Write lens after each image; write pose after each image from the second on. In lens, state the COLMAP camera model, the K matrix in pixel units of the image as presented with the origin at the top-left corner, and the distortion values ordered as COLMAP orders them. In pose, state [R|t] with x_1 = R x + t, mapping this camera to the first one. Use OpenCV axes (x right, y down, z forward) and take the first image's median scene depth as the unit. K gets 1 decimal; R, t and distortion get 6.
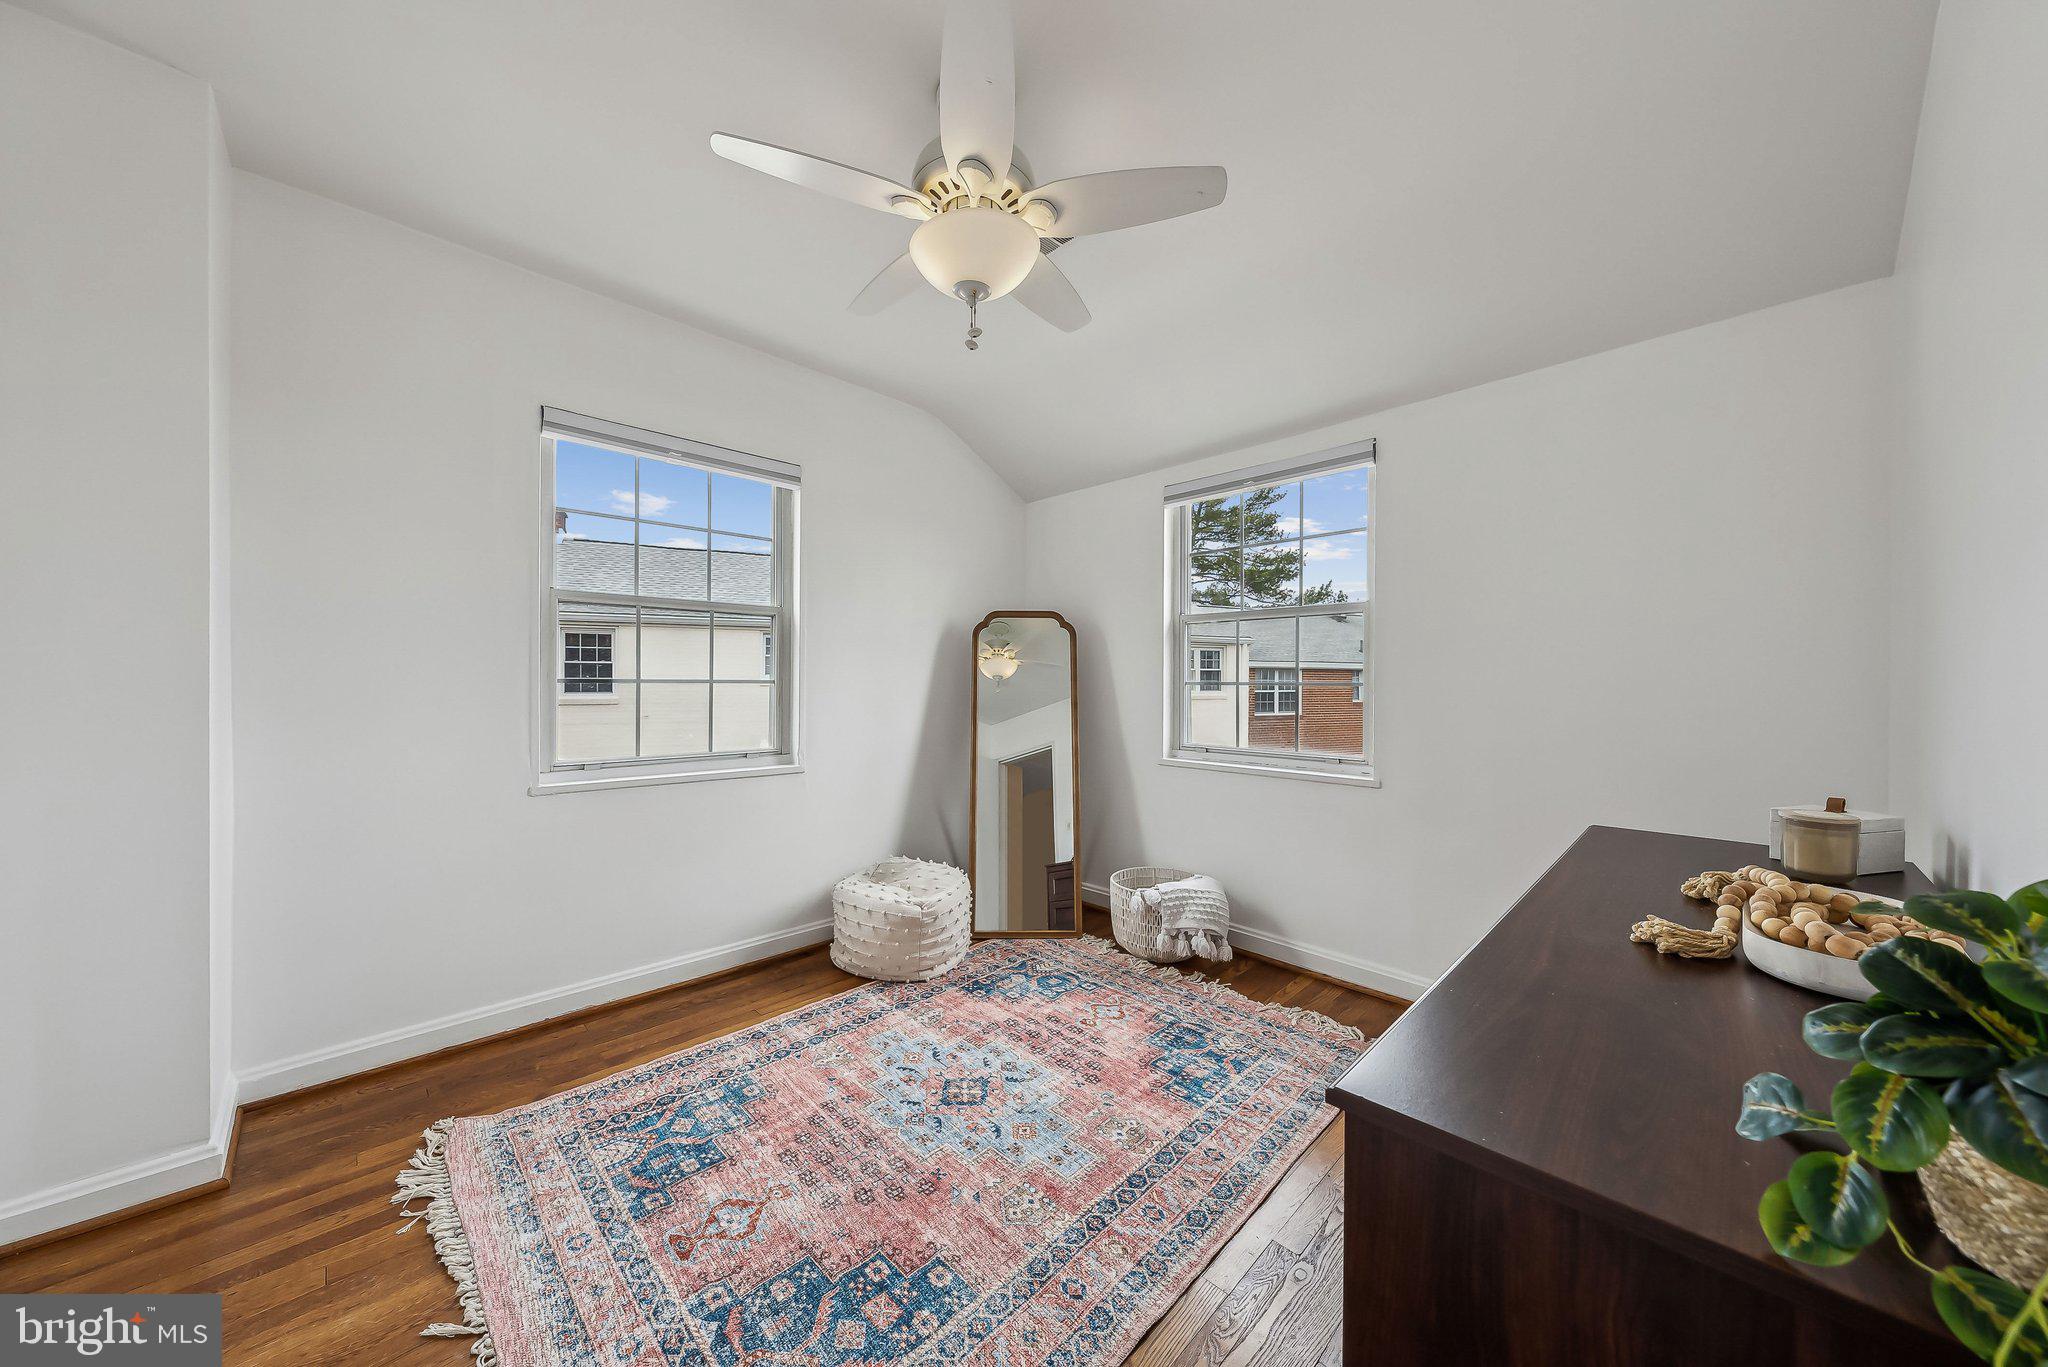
lens RADIAL K [[702.3, 0, 1016.1], [0, 702.3, 681.2], [0, 0, 1]] dist [-0.000421, 0.000048]
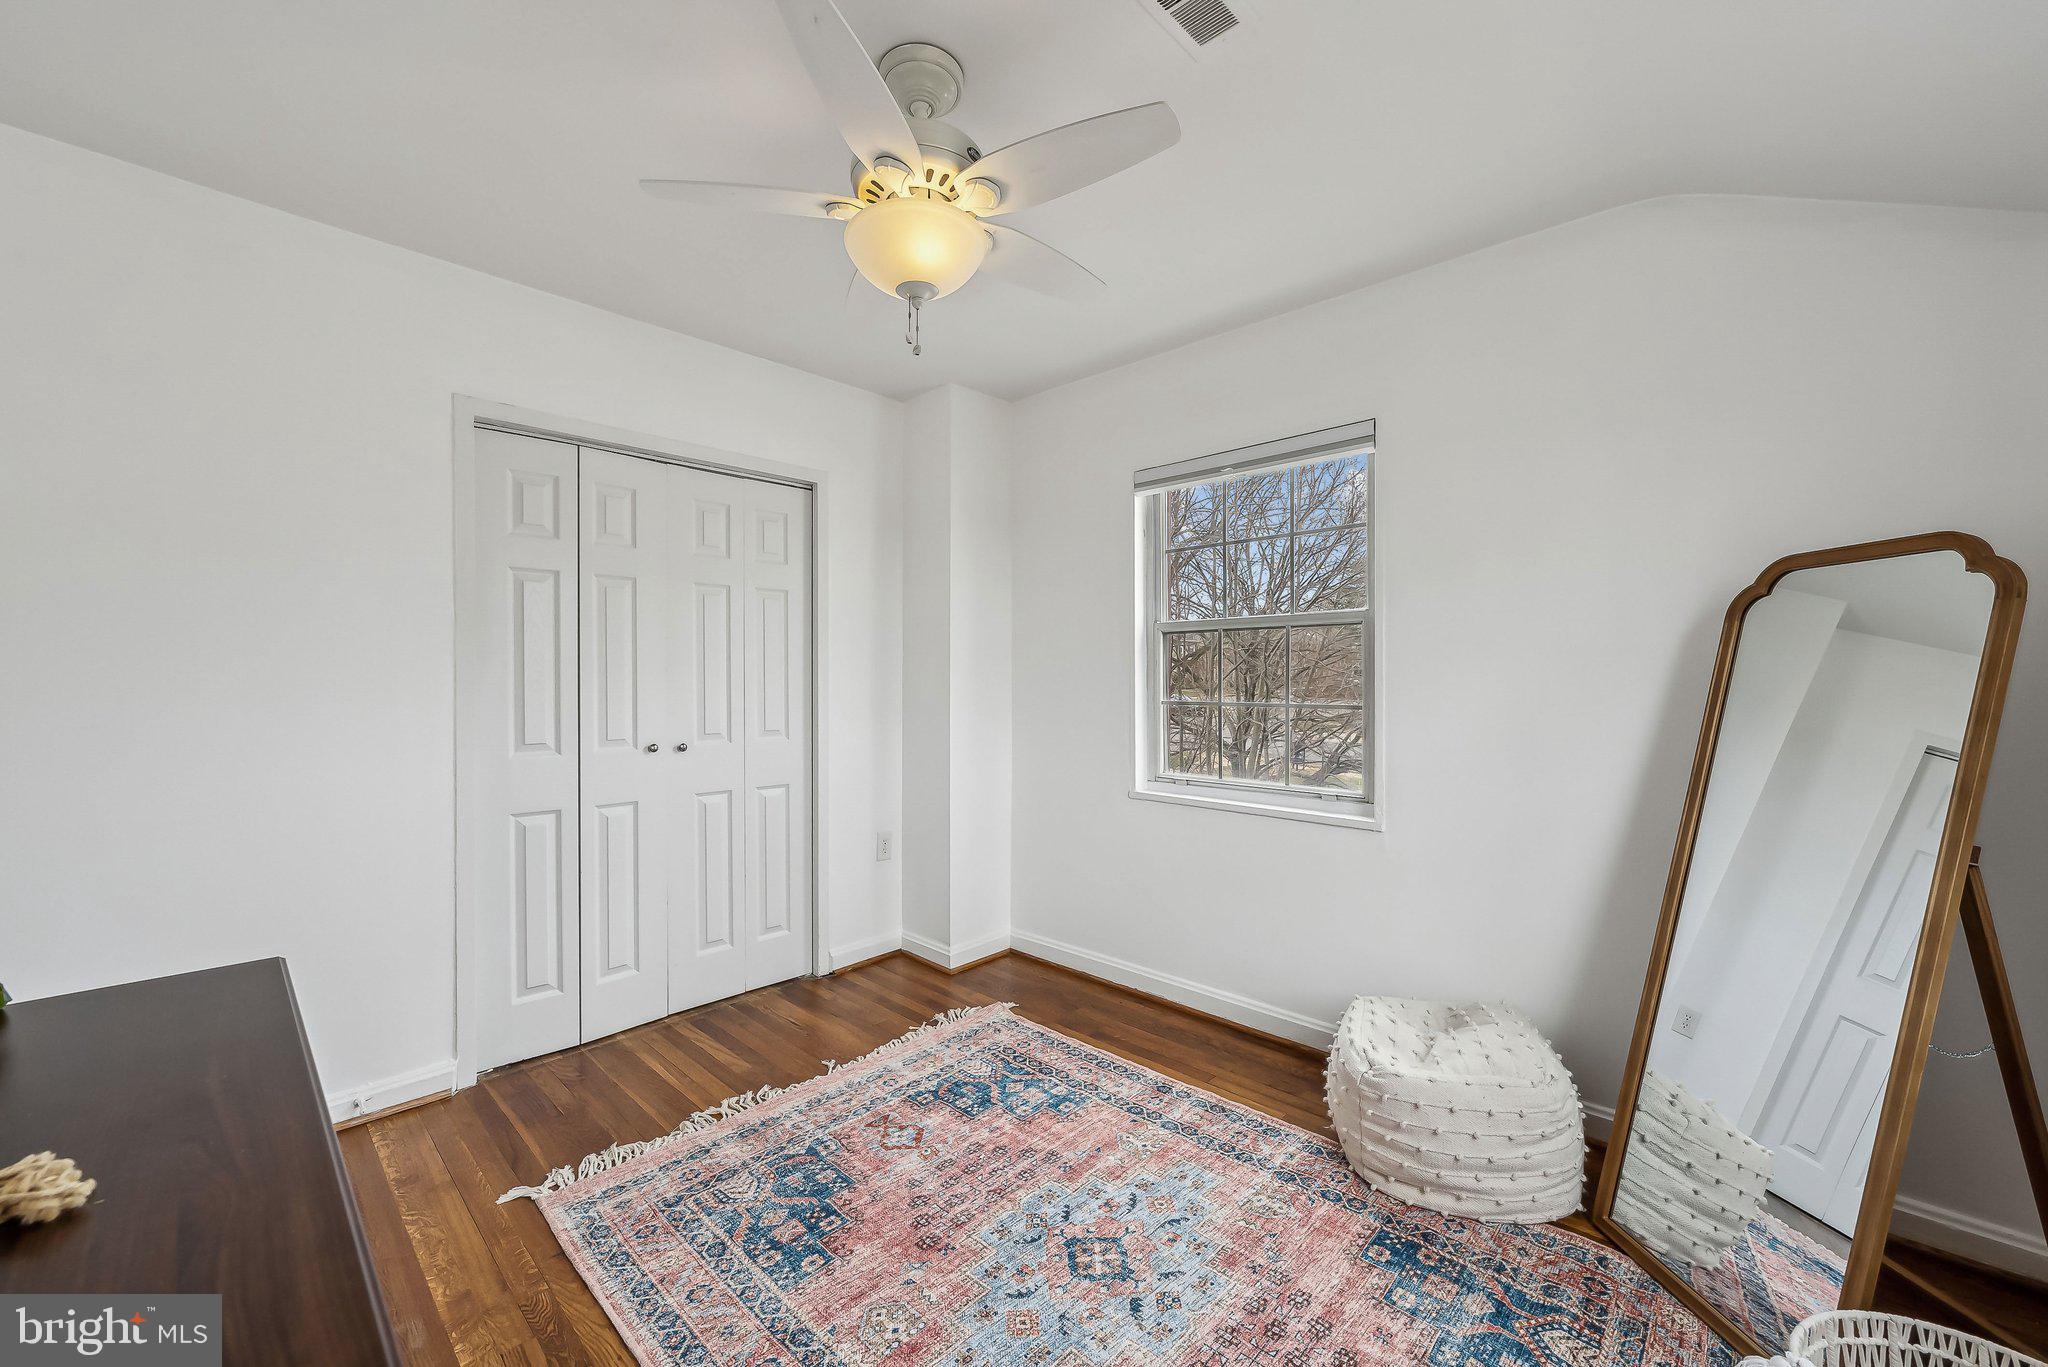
lens RADIAL K [[814.5, 0, 1024.0], [0, 814.5, 683.5], [0, 0, 1]] dist [0.000552, -0.000171]
pose [[0.016627, -0.003202, -0.999857, 0.846790], [-0.001848, 0.999993, -0.003233, -0.034124], [0.999860, 0.001901, 0.016621, 0.950134]]
